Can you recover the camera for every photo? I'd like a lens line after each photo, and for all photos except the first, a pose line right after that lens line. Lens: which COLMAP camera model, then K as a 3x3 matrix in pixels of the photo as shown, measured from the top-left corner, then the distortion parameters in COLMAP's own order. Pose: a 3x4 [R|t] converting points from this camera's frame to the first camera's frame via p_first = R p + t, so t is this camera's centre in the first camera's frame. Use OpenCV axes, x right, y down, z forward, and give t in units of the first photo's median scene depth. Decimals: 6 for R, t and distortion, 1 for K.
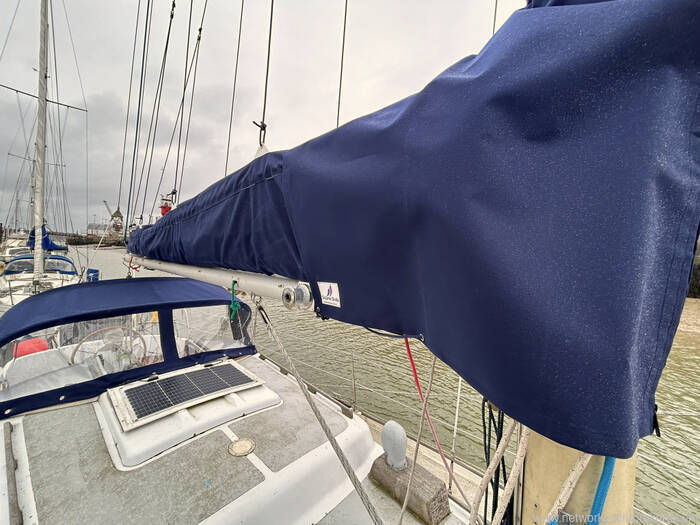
lens RADIAL K [[279.6, 0, 347.0], [0, 279.6, 259.6], [0, 0, 1]] dist [0.002185, -0.000723]
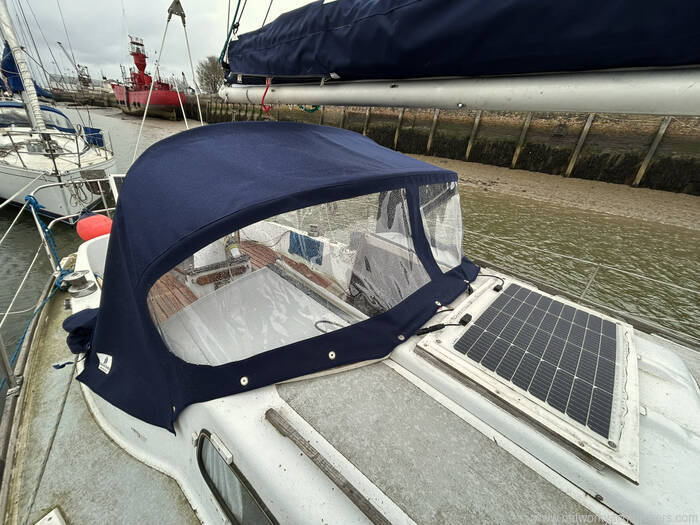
lens RADIAL K [[279.6, 0, 347.1], [0, 279.6, 256.1], [0, 0, 1]] dist [0.002185, -0.000723]
pose [[0.998779, 0.048623, 0.008701, -1.401721], [-0.048057, 0.915801, 0.398746, 0.178590], [0.011420, -0.398677, 0.917020, 0.851085]]
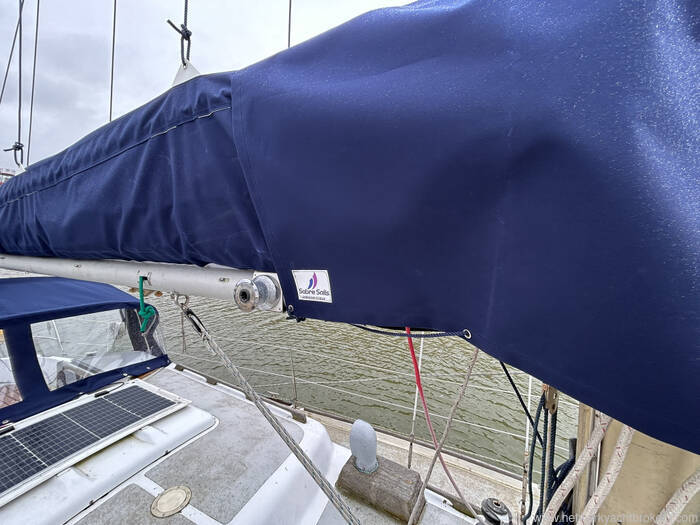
lens RADIAL K [[279.6, 0, 344.7], [0, 279.6, 257.1], [0, 0, 1]] dist [0.002185, -0.000723]
pose [[0.955691, -0.051703, 0.289795, -0.137615], [0.037842, 0.997865, 0.053235, 0.010408], [-0.291928, -0.039909, 0.955607, 0.216541]]
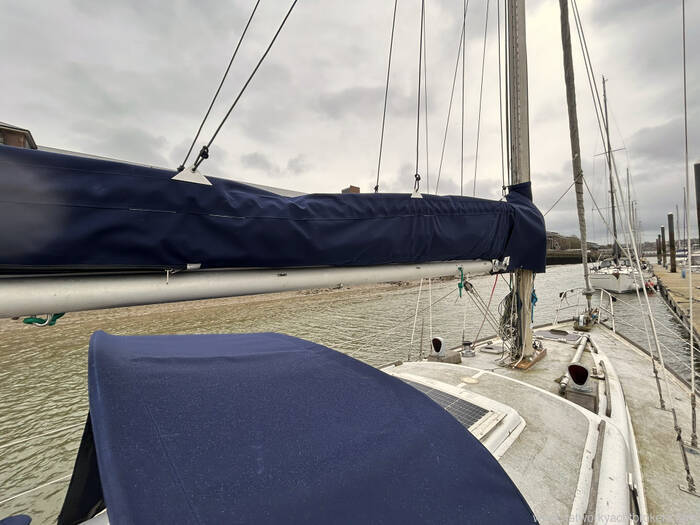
lens RADIAL K [[279.6, 0, 348.2], [0, 279.6, 260.5], [0, 0, 1]] dist [0.002185, -0.000723]
pose [[0.110053, -0.032849, 0.993383, -2.123265], [0.057881, 0.997969, 0.026588, -0.032196], [-0.992239, 0.054572, 0.111731, 1.621145]]
